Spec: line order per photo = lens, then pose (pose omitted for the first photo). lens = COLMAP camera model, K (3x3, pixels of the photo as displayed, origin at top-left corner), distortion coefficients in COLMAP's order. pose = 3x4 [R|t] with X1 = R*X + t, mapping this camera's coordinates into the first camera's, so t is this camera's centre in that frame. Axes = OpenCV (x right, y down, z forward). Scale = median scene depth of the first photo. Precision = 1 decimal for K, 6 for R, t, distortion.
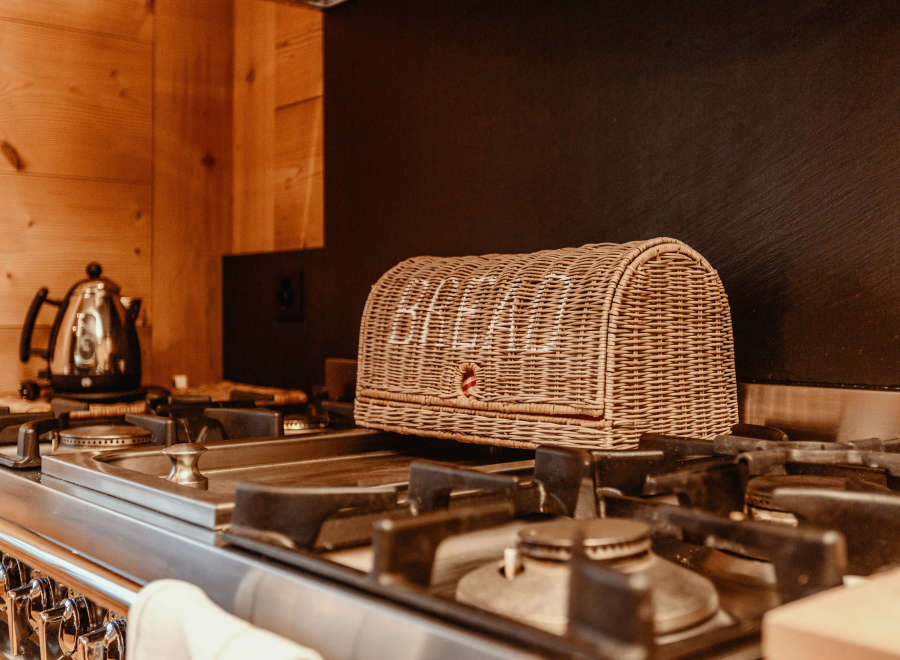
lens RADIAL K [[1110.3, 0, 450.0], [0, 1110.3, 330.0], [0, 0, 1]] dist [-0.000290, 0.004474]
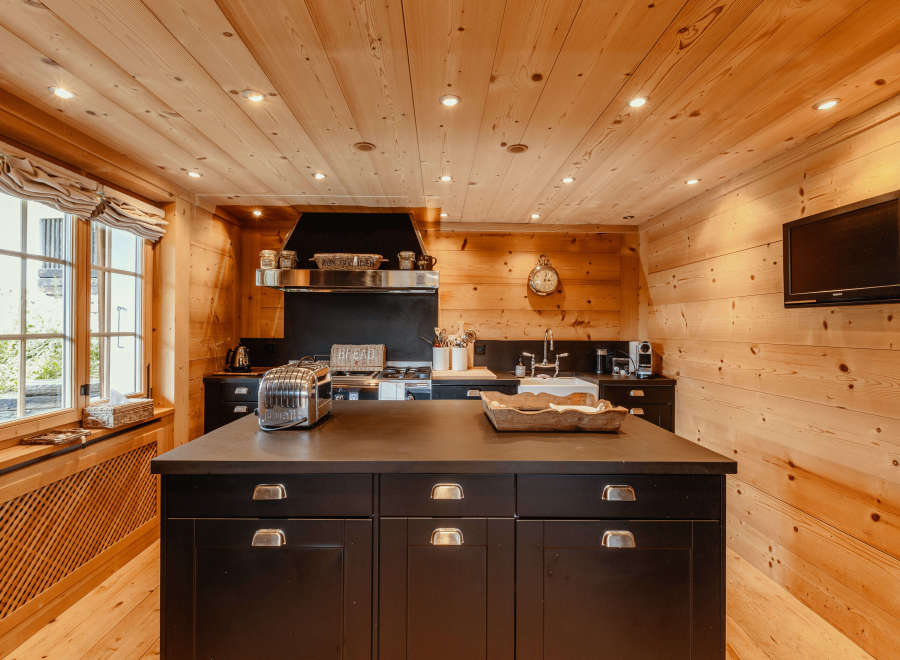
lens RADIAL K [[437.4, 0, 450.0], [0, 437.4, 330.0], [0, 0, 1]] dist [-0.000124, 0.000673]
pose [[0.597188, 0.009124, 0.802049, -1.276152], [-0.000390, 0.999938, -0.011085, -0.092280], [-0.802101, 0.006307, 0.597155, -0.799862]]
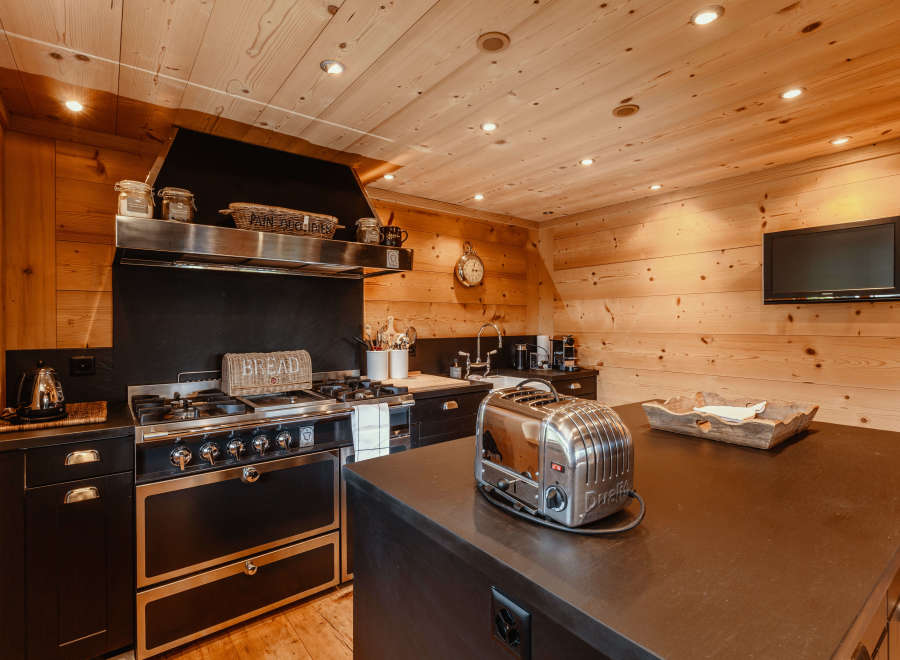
lens RADIAL K [[441.5, 0, 446.5], [0, 441.5, 328.3], [0, 0, 1]] dist [-0.000296, 0.000555]
pose [[0.011782, -0.003177, 0.999926, -1.235696], [0.020390, 0.999788, 0.002936, -0.111271], [-0.999723, 0.020353, 0.011844, 0.153548]]
